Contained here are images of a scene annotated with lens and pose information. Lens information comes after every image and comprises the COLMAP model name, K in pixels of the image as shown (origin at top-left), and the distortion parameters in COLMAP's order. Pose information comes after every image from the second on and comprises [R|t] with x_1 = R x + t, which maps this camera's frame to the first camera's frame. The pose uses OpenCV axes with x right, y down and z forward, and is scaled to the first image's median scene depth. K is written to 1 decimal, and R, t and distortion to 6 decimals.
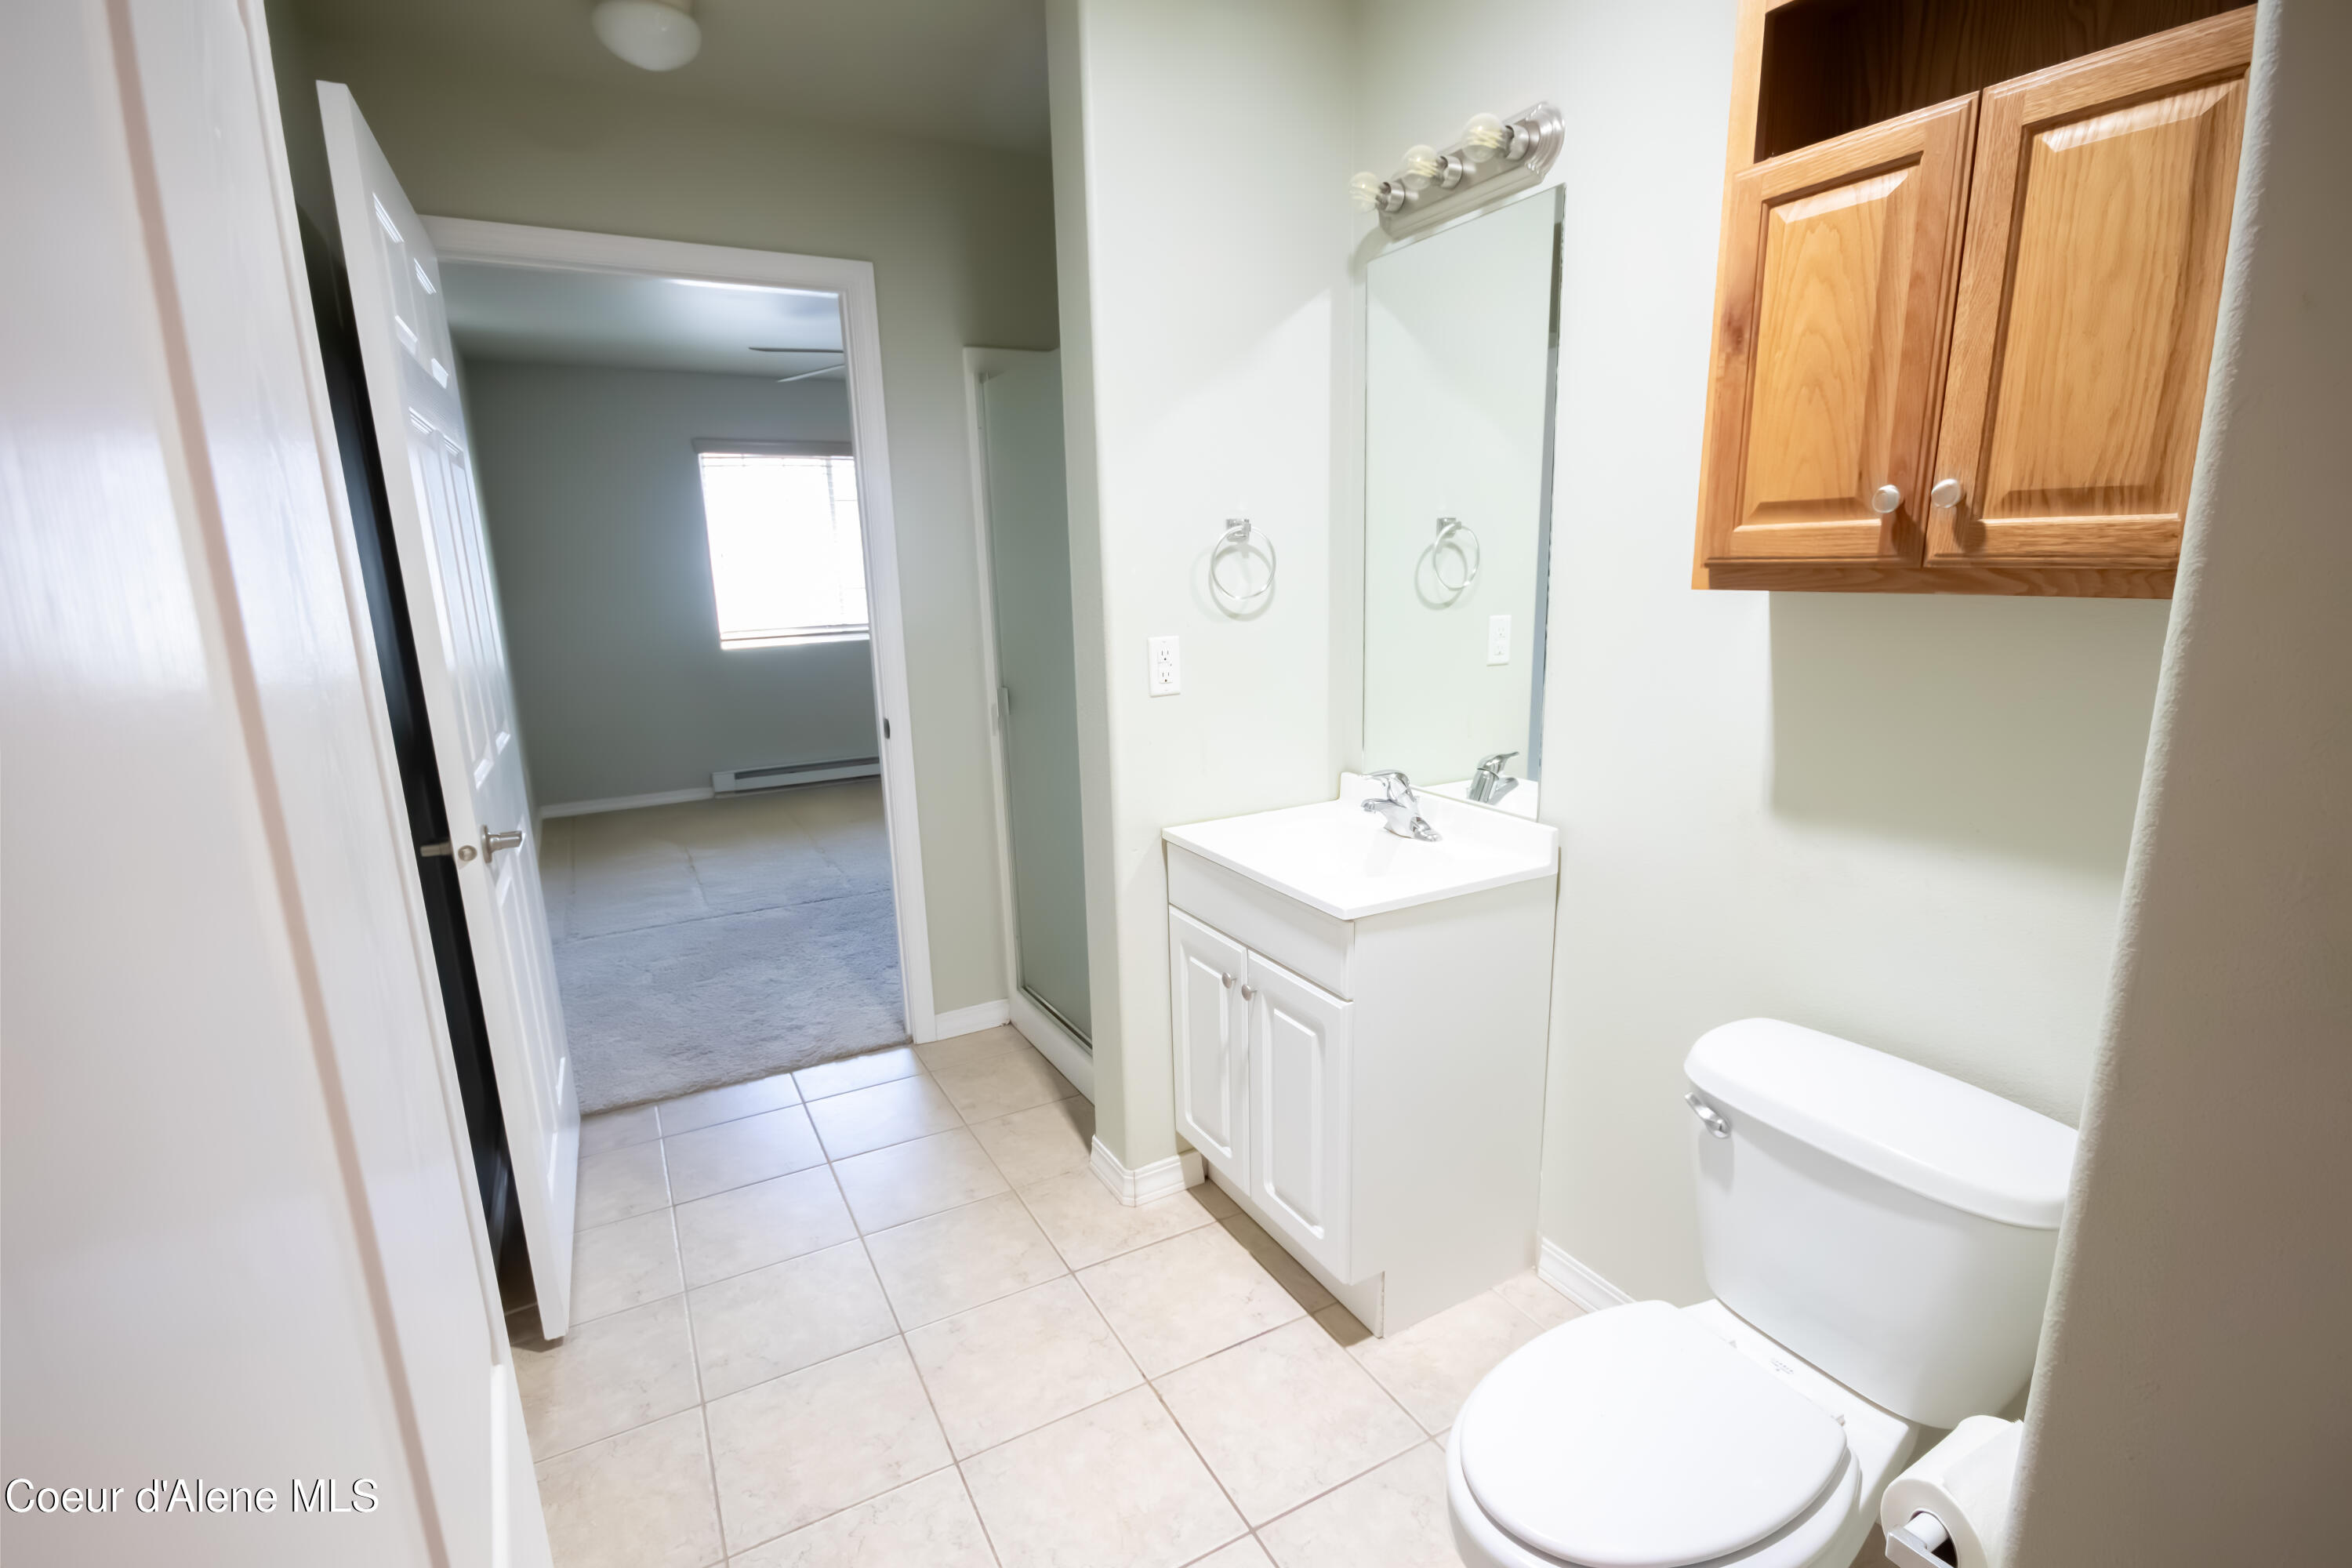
lens RADIAL K [[1071.2, 0, 1170.4], [0, 1071.2, 800.5], [0, 0, 1]] dist [-0.000223, -0.010865]
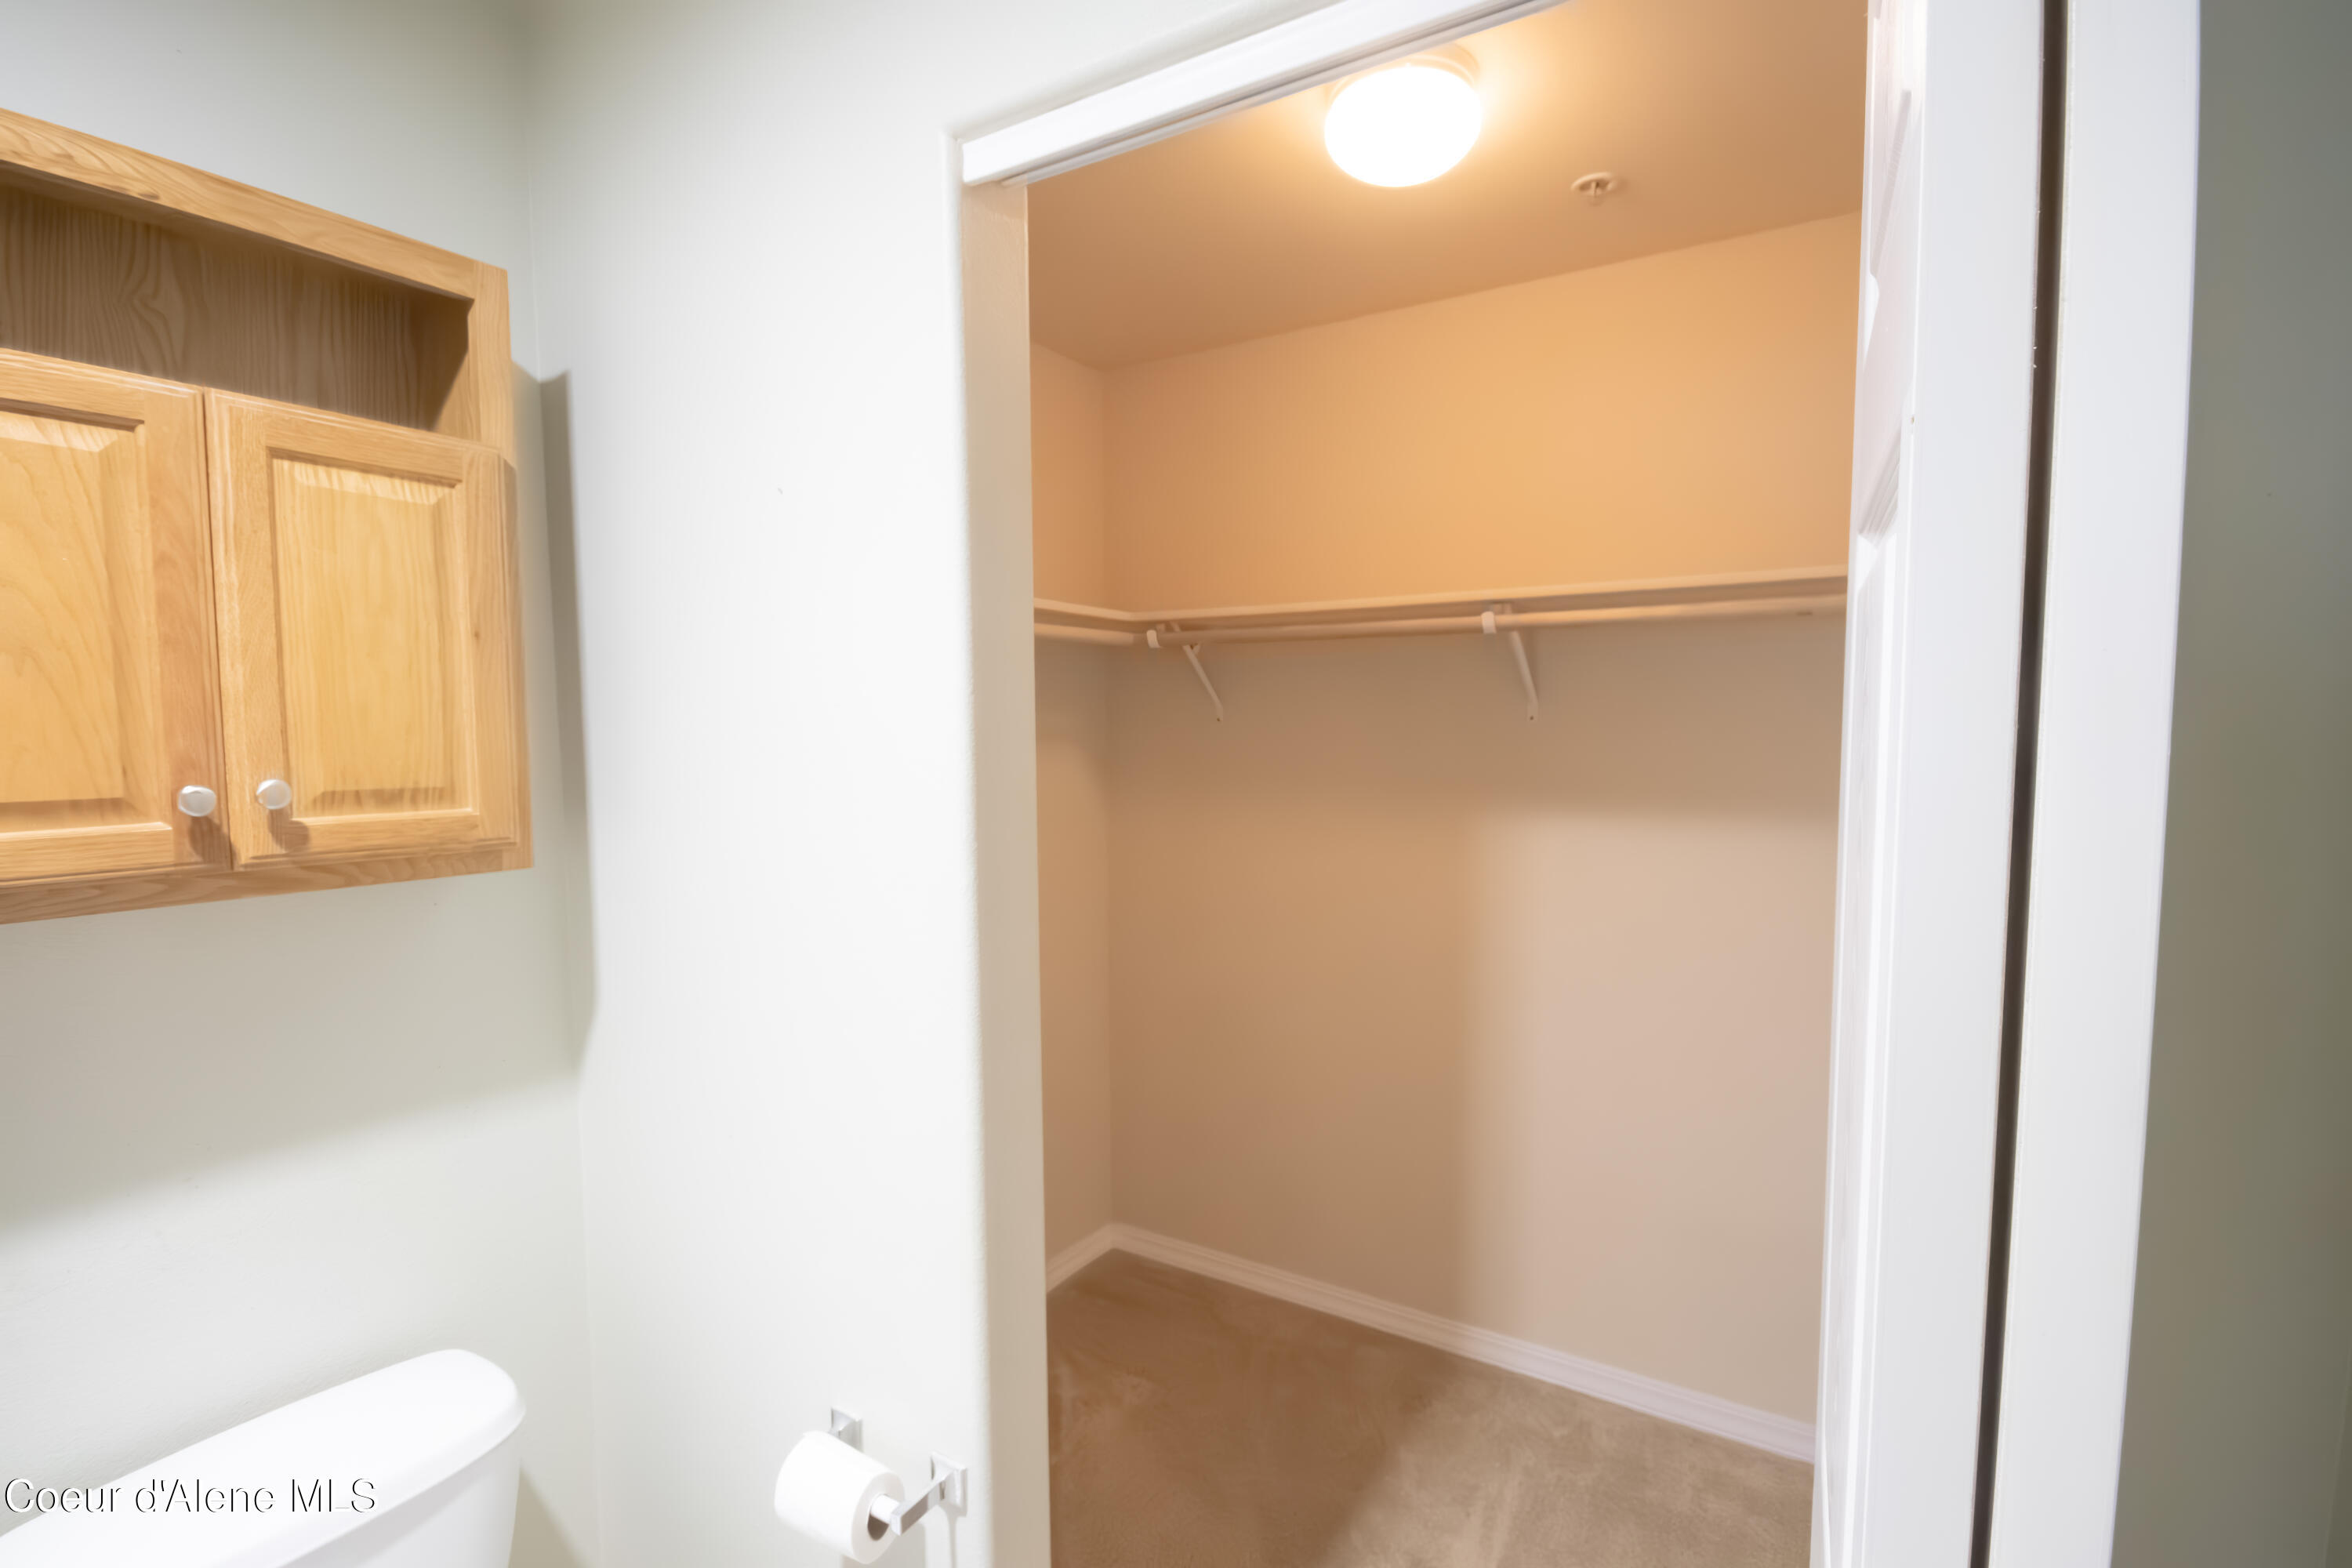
lens RADIAL K [[1071.2, 0, 1170.4], [0, 1071.2, 800.5], [0, 0, 1]] dist [-0.000223, -0.010865]
pose [[-0.489620, -0.032740, 0.871321, -0.492894], [0.207860, 0.966102, 0.153104, -0.261457], [-0.846798, 0.256075, -0.466217, 0.765549]]
